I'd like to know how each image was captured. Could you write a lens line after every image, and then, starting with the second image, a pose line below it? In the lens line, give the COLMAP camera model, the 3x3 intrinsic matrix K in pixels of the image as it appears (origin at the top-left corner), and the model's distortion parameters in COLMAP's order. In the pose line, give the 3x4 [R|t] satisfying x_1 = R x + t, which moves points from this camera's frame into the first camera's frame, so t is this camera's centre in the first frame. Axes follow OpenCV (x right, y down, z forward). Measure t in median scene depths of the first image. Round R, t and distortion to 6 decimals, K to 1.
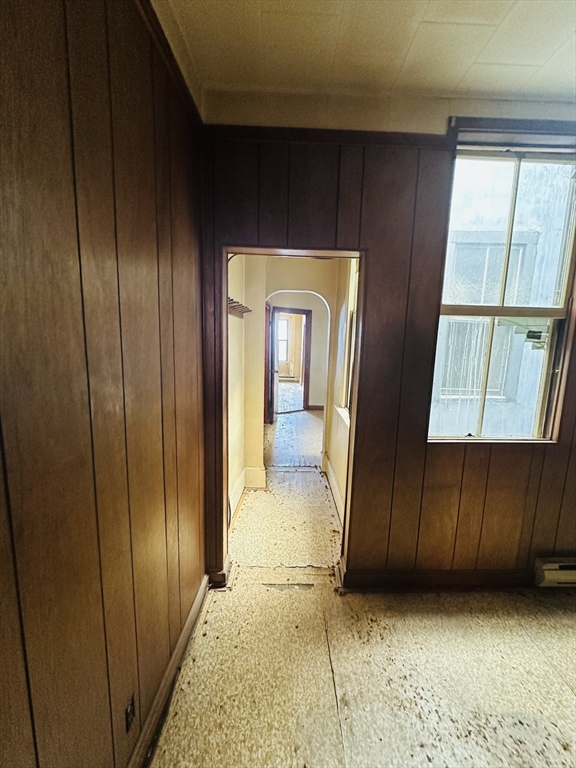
lens RADIAL K [[305.3, 0, 288.9], [0, 305.3, 384.4], [0, 0, 1]] dist [-0.005769, 0.000804]
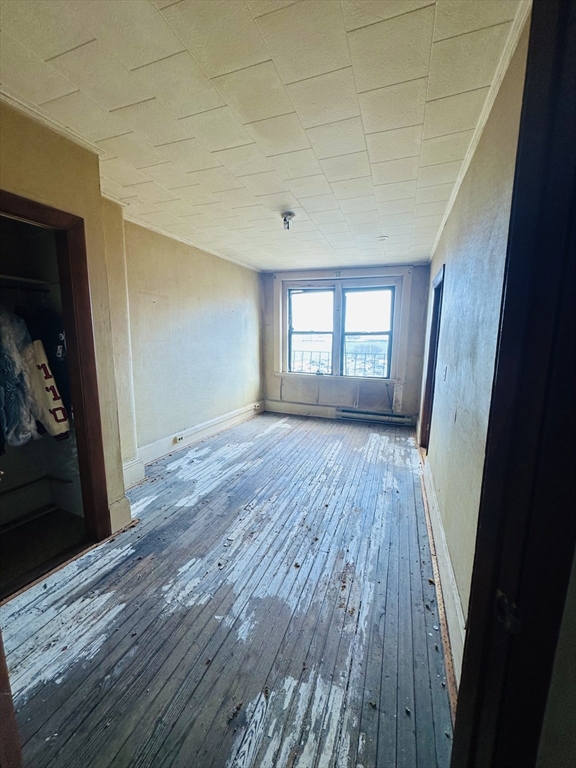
lens RADIAL K [[305.3, 0, 286.7], [0, 305.3, 383.9], [0, 0, 1]] dist [-0.005769, 0.000804]
pose [[0.931898, 0.038672, -0.360653, 0.104633], [-0.036239, 0.999252, 0.013510, -0.432717], [0.360905, 0.000479, 0.932602, 3.236090]]
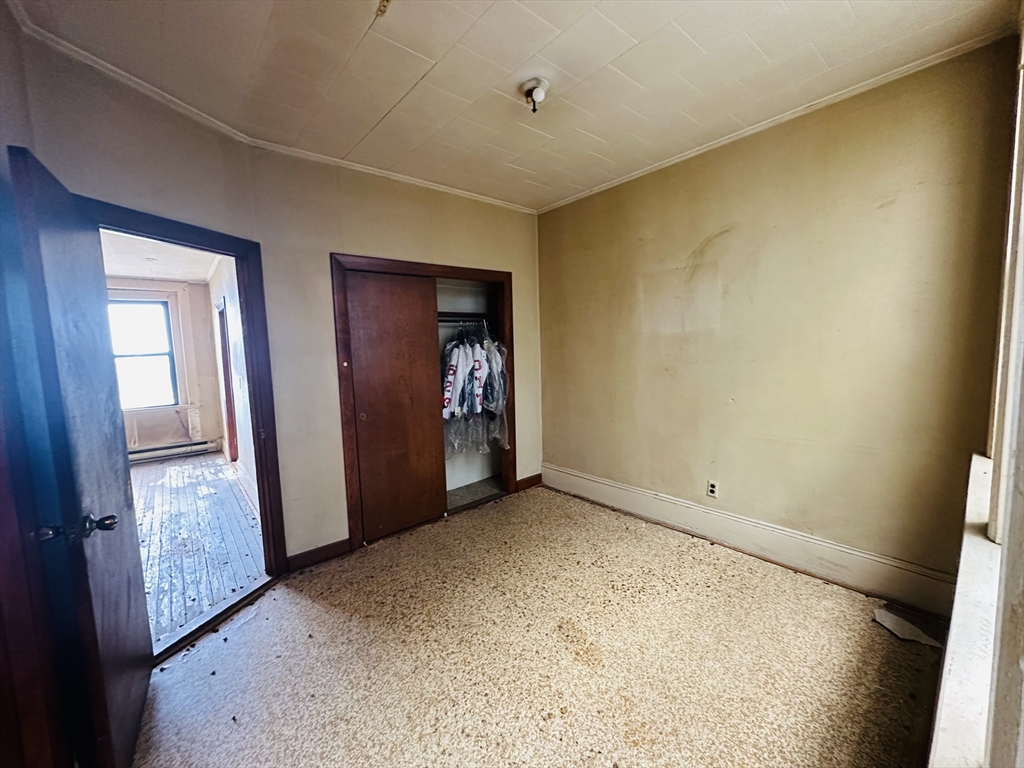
lens RADIAL K [[407.1, 0, 516.0], [0, 407.1, 383.9], [0, 0, 1]] dist [-0.005769, 0.000804]
pose [[0.768856, -0.108258, 0.630191, 0.017469], [0.138992, 0.990293, 0.000544, -0.266639], [-0.624132, 0.087174, 0.776440, 1.925325]]
